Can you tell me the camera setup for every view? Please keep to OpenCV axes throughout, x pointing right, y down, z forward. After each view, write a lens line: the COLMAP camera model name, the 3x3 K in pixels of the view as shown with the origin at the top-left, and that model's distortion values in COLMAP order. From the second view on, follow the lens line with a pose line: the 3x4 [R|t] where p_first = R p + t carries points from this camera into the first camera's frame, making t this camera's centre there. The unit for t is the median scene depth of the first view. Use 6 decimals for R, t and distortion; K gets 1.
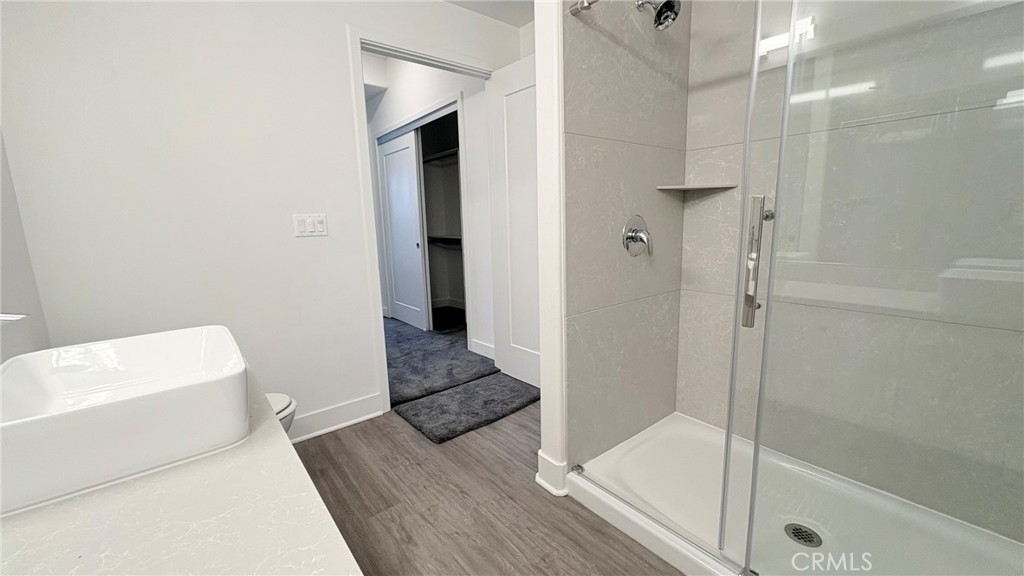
lens RADIAL K [[407.1, 0, 510.6], [0, 407.1, 291.7], [0, 0, 1]] dist [-0.002304, -0.000029]
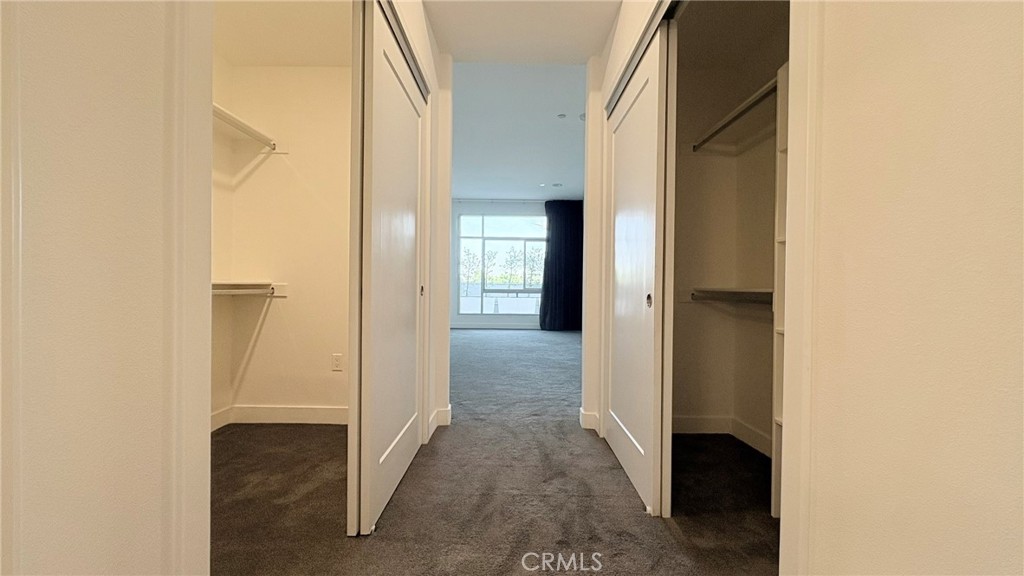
lens RADIAL K [[407.1, 0, 505.9], [0, 407.1, 289.3], [0, 0, 1]] dist [-0.002304, -0.000029]
pose [[0.767157, 0.038072, -0.640328, -0.075539], [-0.138933, 0.984404, -0.107921, -0.060401], [0.626233, 0.171755, 0.760482, 0.602547]]
